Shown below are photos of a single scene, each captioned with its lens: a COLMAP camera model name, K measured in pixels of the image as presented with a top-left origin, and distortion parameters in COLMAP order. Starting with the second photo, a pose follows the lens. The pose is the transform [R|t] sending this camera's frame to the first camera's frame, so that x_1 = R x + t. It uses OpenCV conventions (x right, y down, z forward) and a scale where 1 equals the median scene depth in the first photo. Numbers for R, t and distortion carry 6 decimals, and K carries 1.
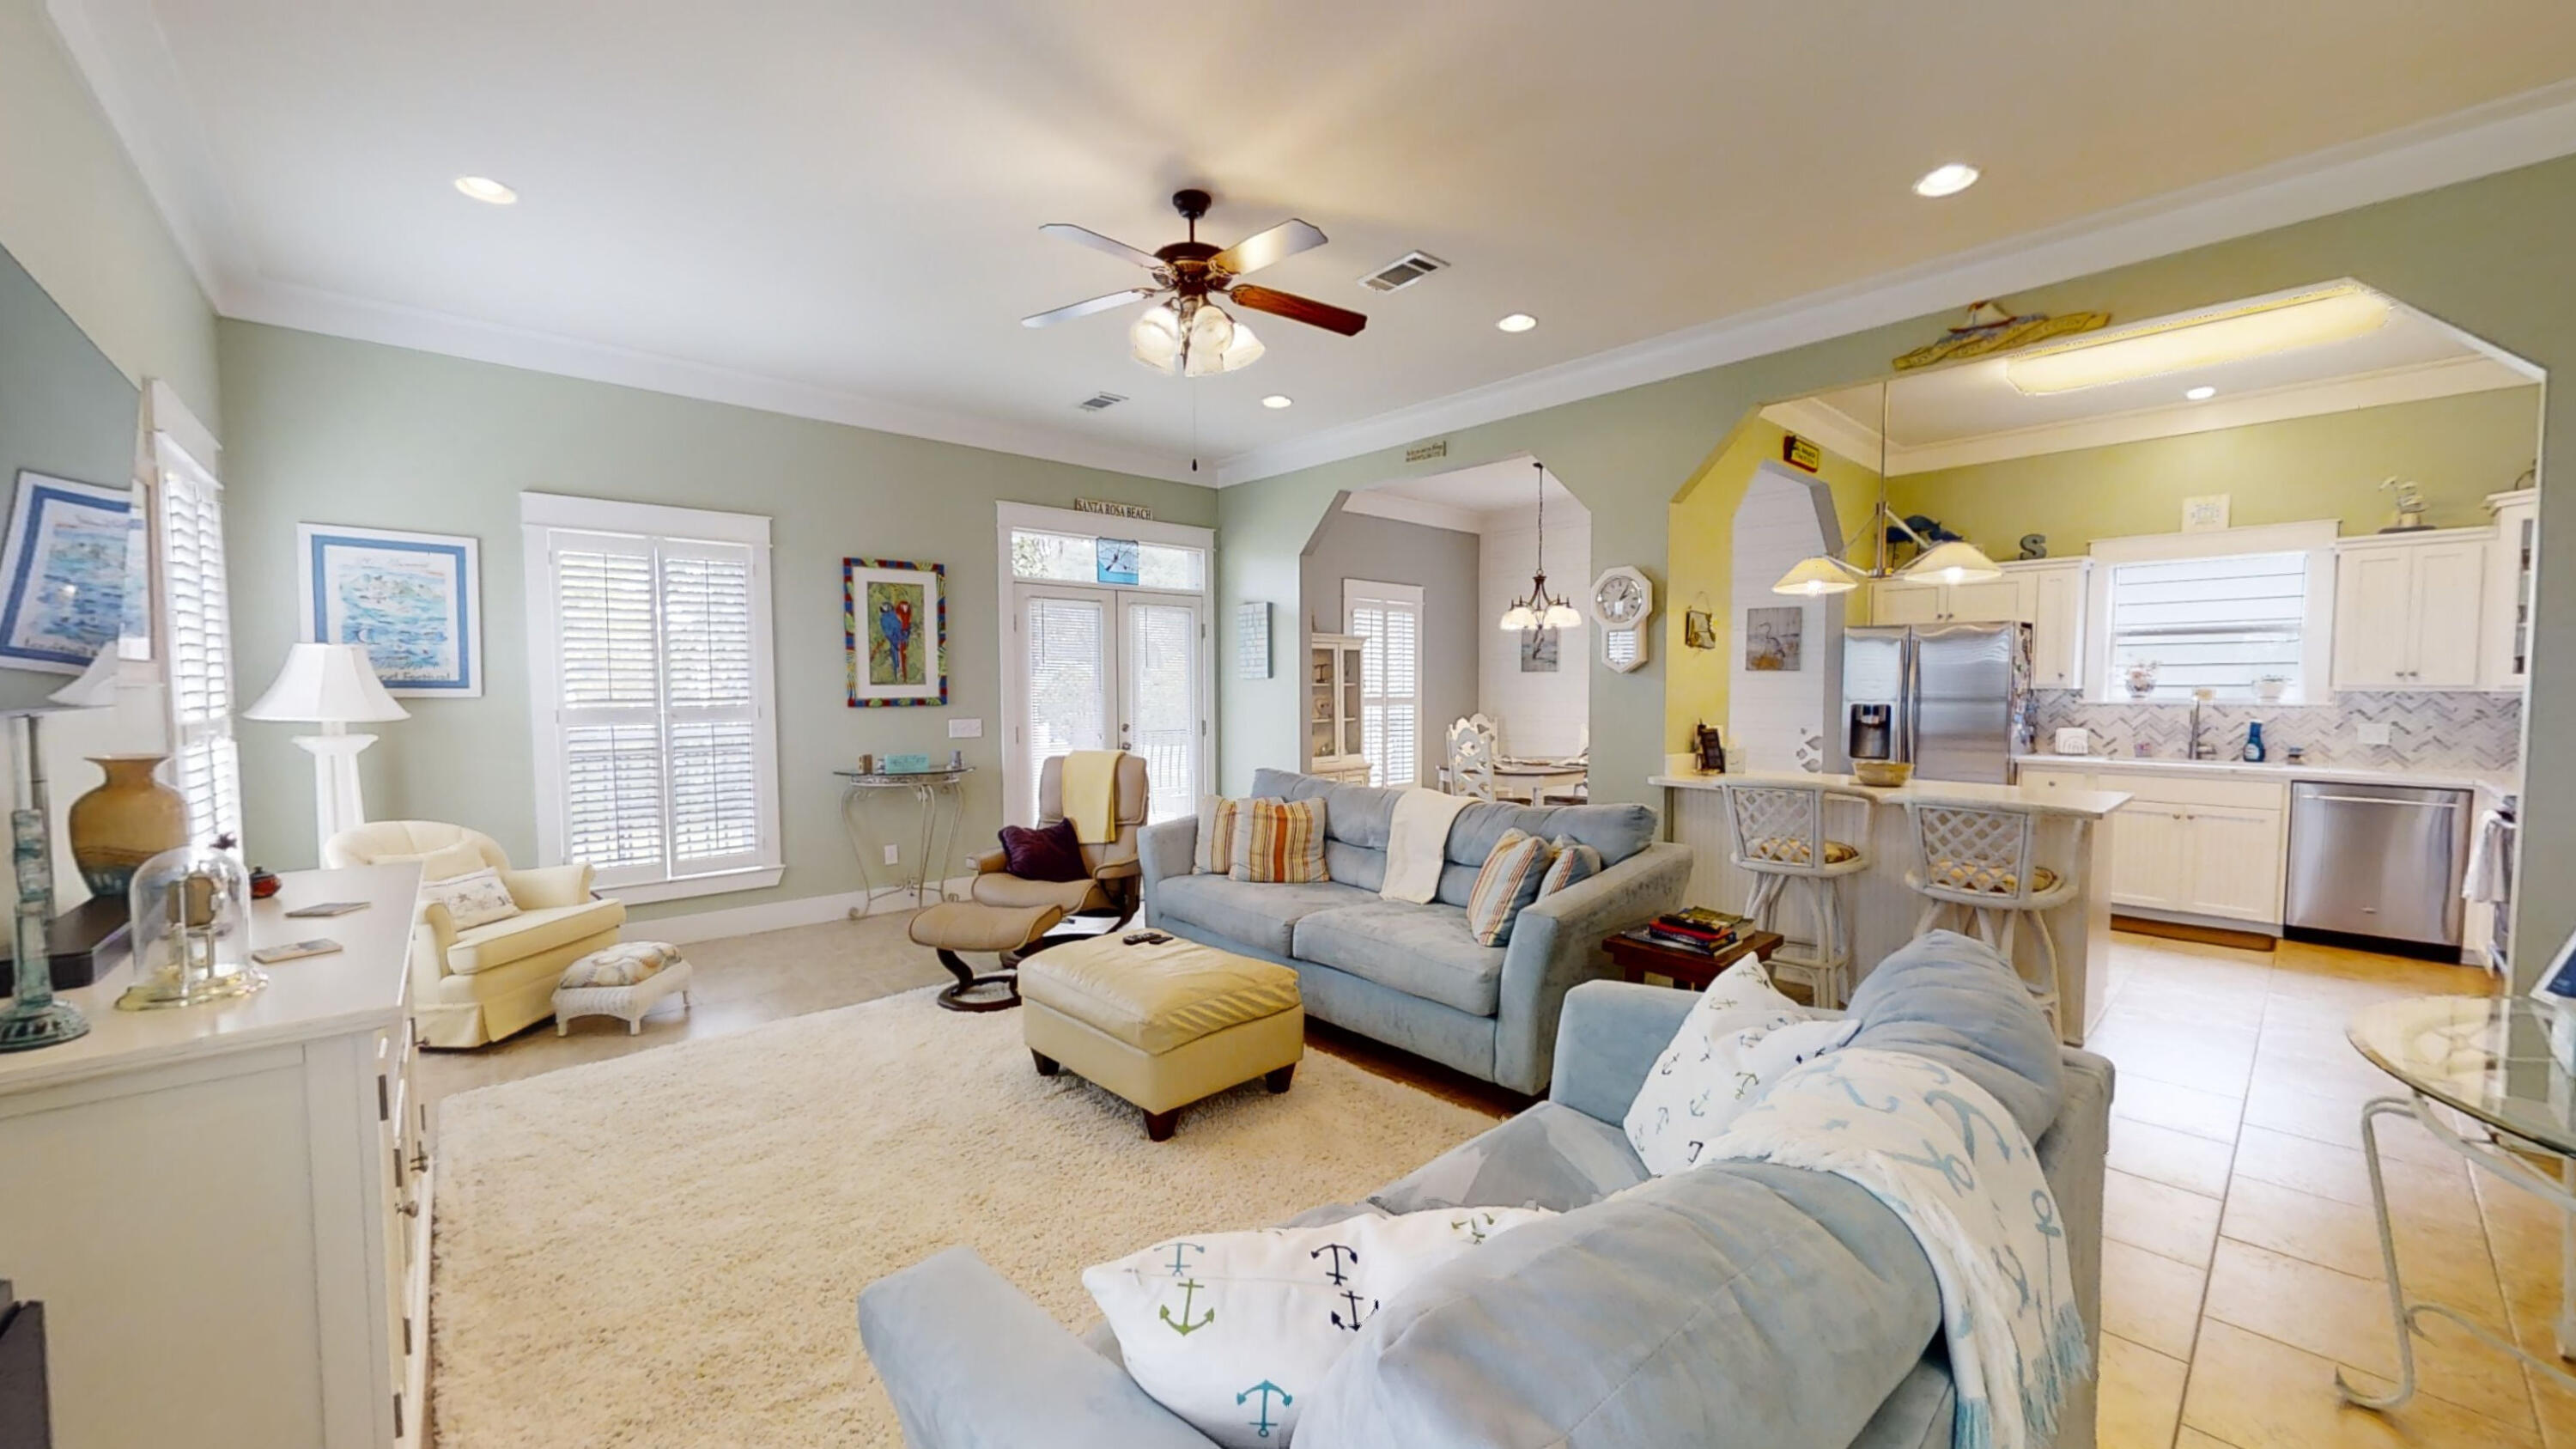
lens RADIAL K [[943.1, 0, 1299.0], [0, 943.1, 729.5], [0, 0, 1]] dist [0.002767, 0.000429]
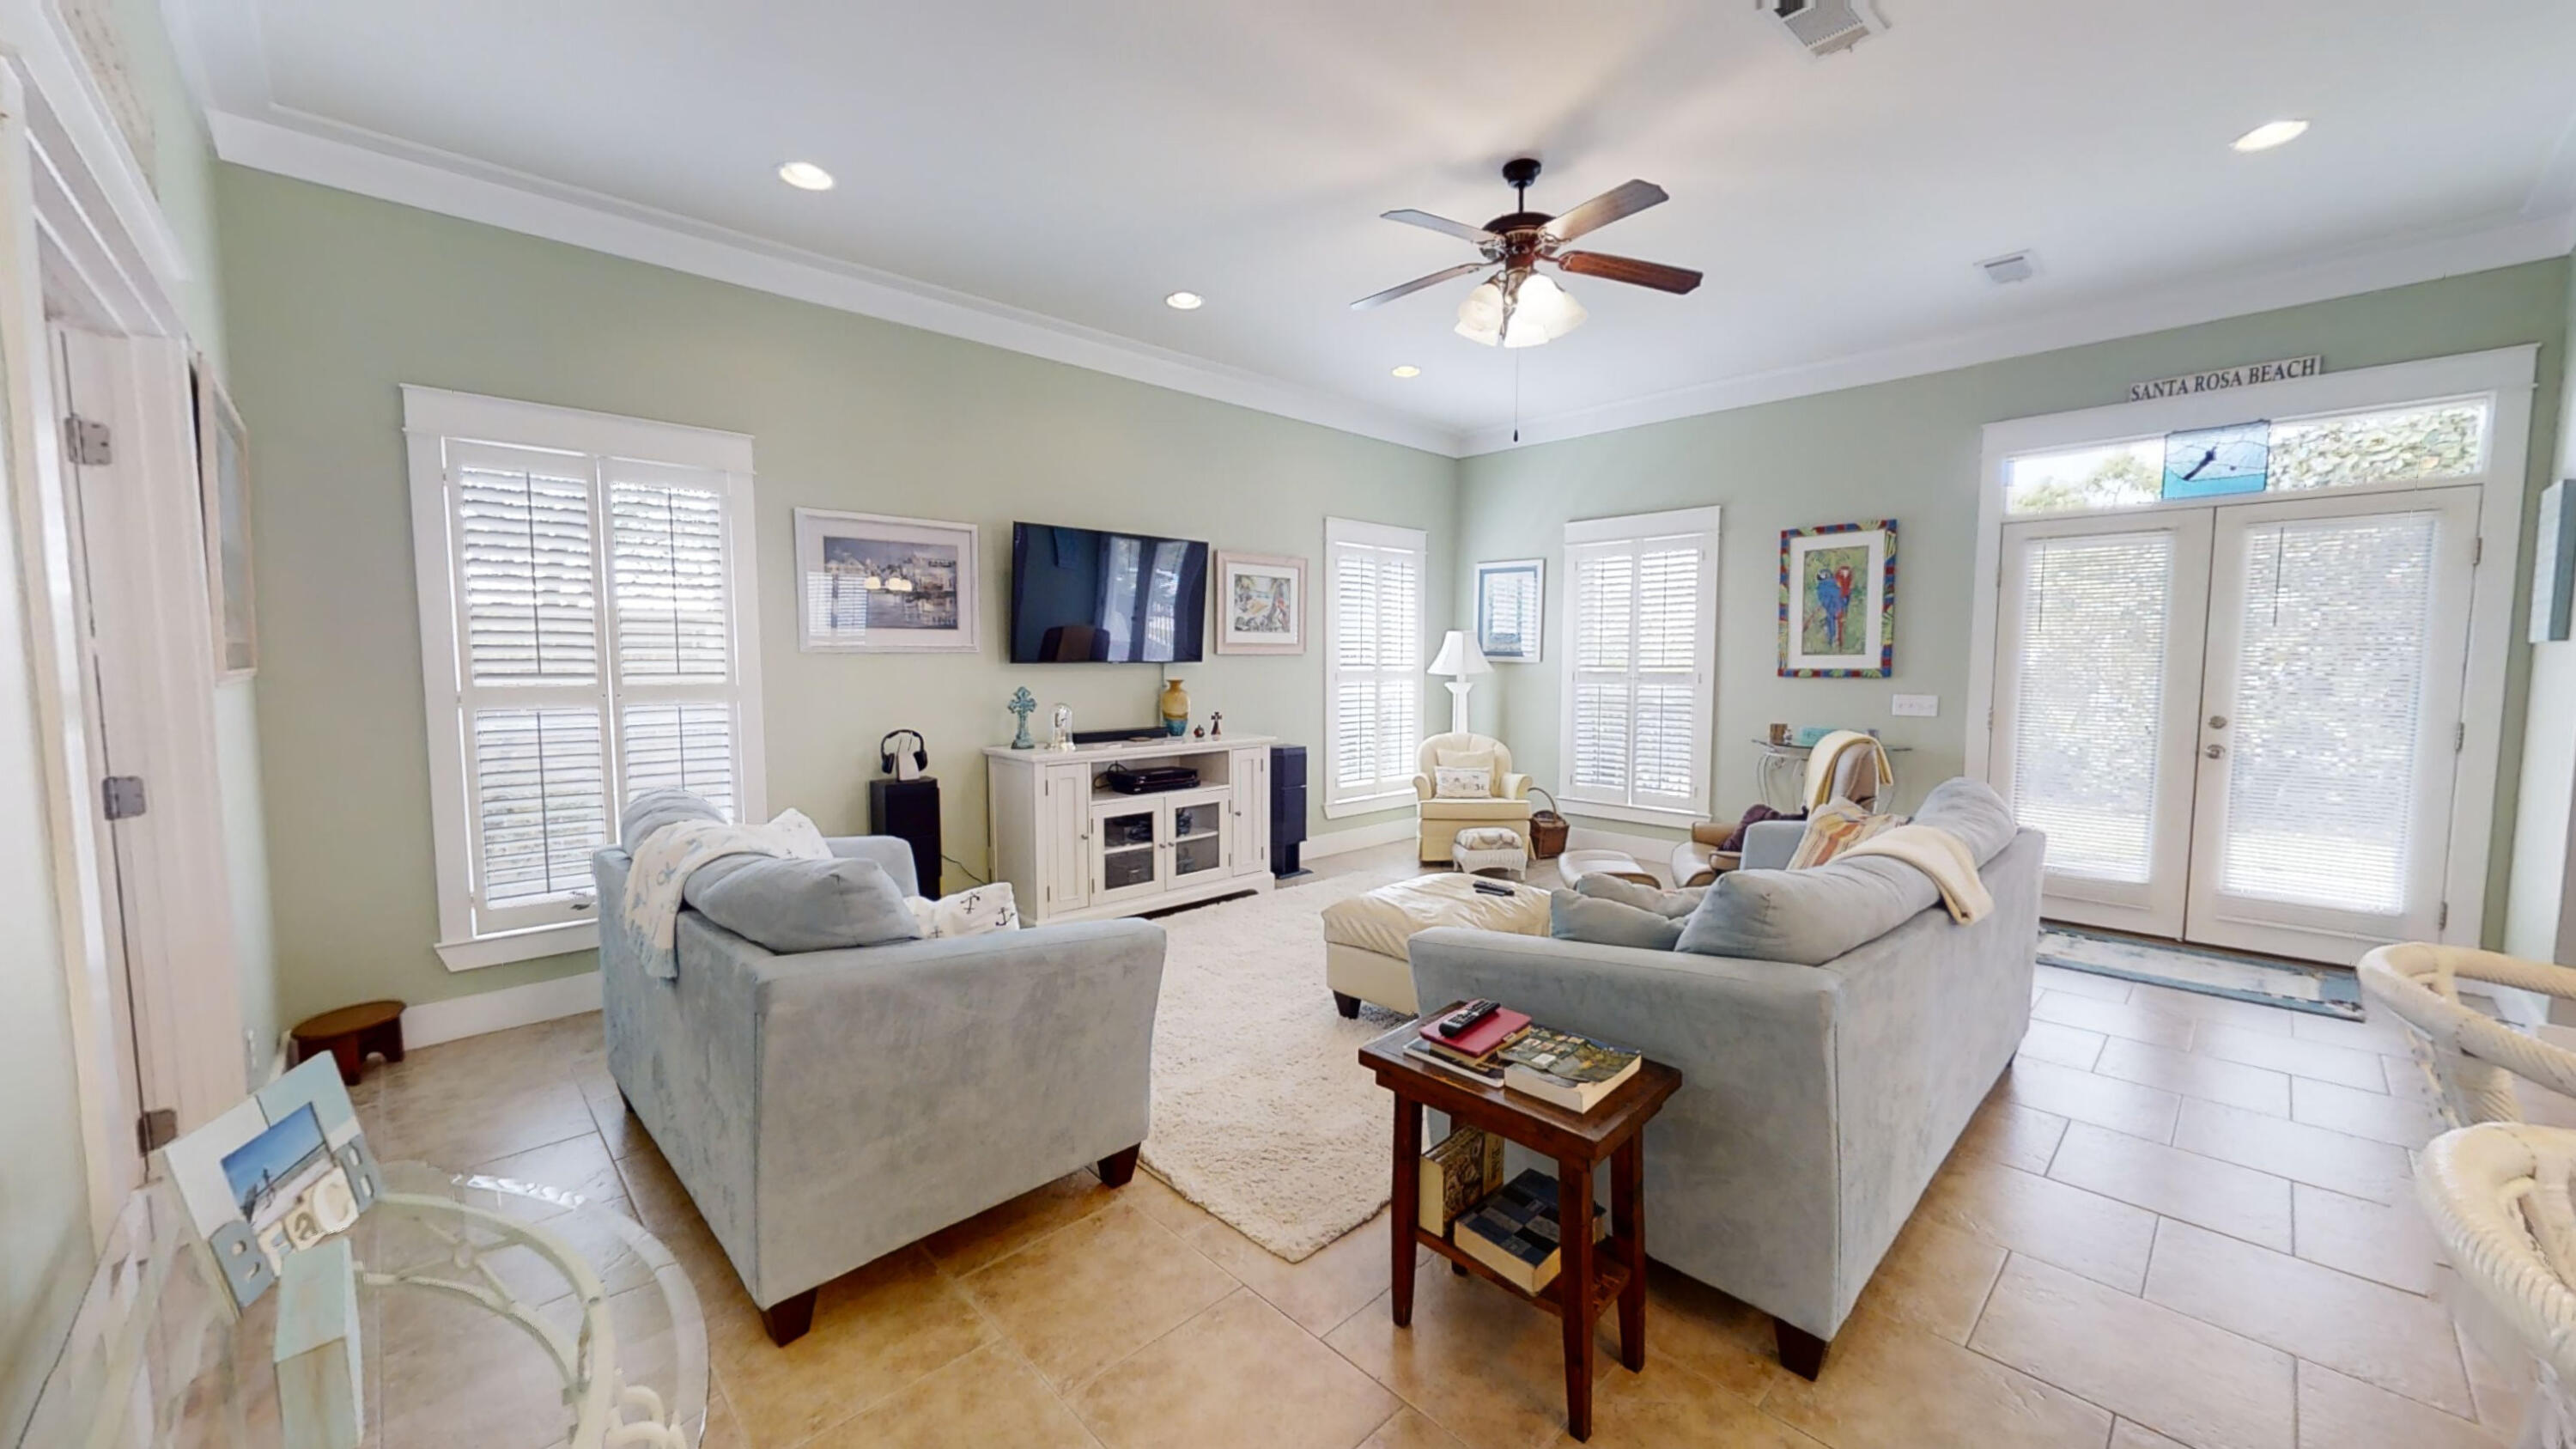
lens RADIAL K [[945.2, 0, 1287.7], [0, 945.2, 730.6], [0, 0, 1]] dist [0.000505, -0.000030]
pose [[0.023730, 0.079715, -0.996535, 0.576665], [-0.049727, 0.995676, 0.078462, -0.020532], [0.998481, 0.047693, 0.027591, 0.469654]]
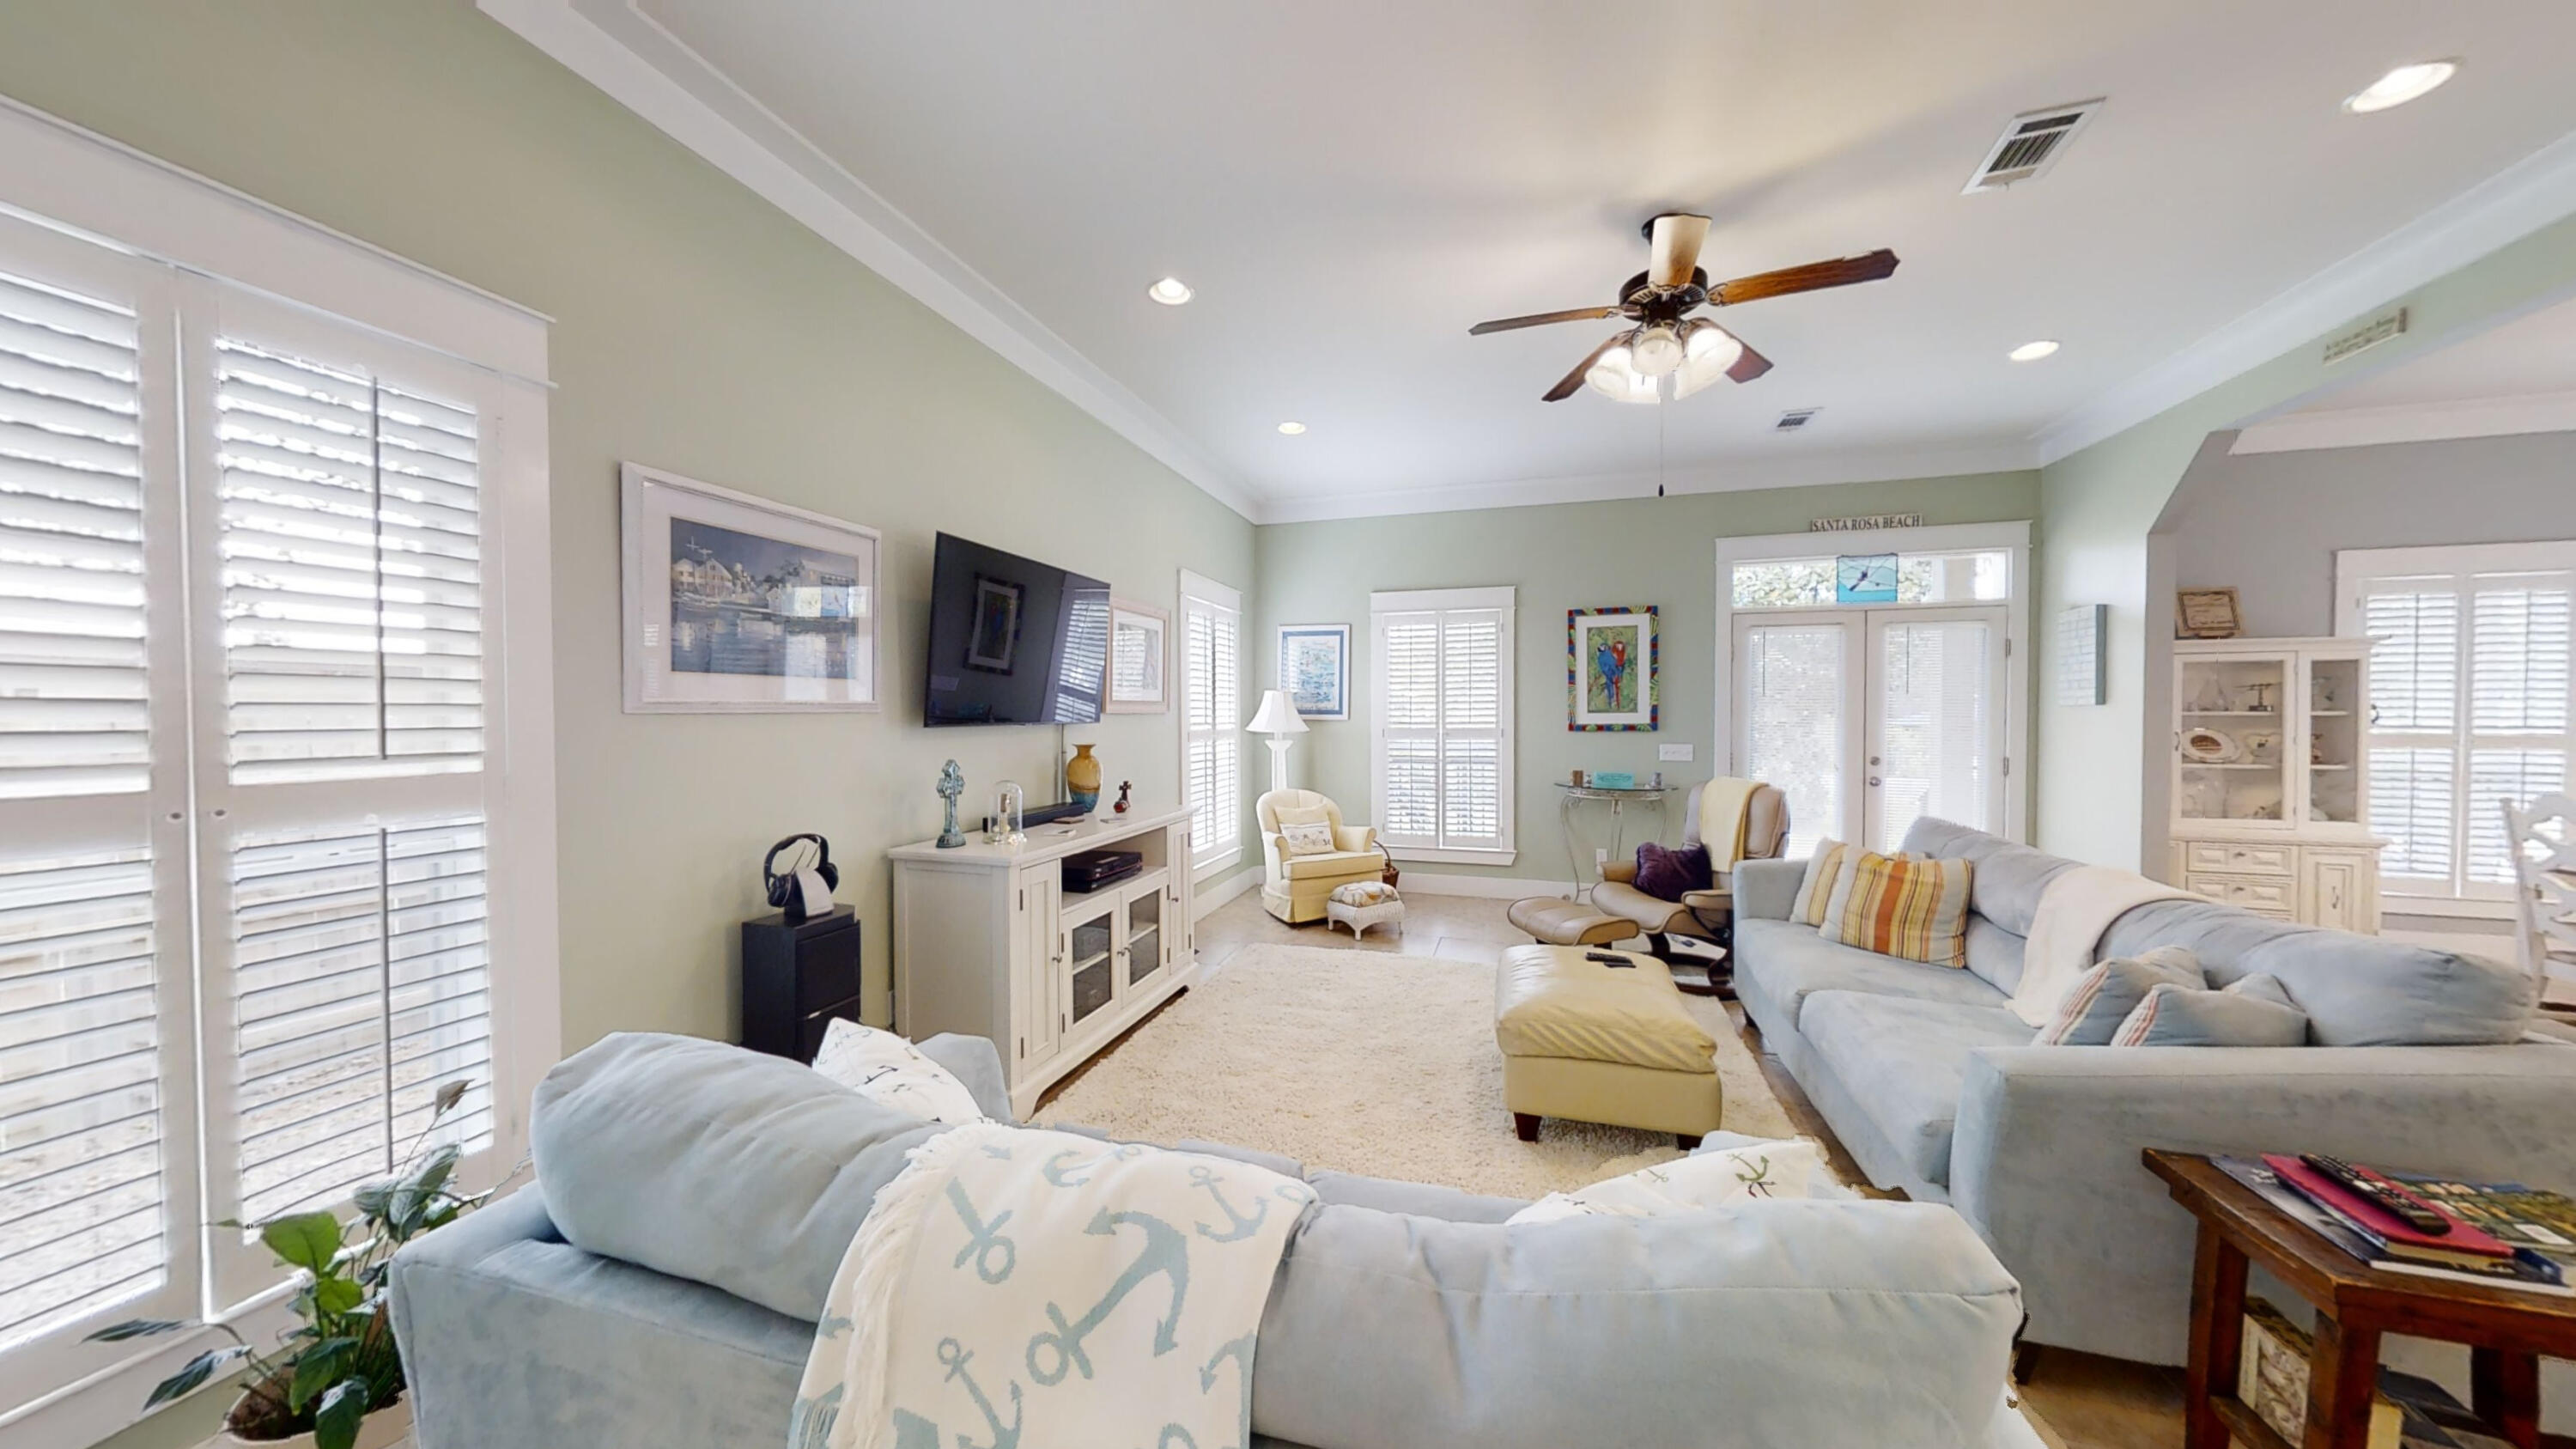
lens RADIAL K [[816.2, 0, 1280.6], [0, 816.2, 728.3], [0, 0, 1]] dist [0.000430, 0.000017]
pose [[0.508724, 0.018591, -0.860729, 0.262437], [-0.042626, 0.999085, -0.003614, -0.007565], [0.859874, 0.038528, 0.509051, 0.145068]]
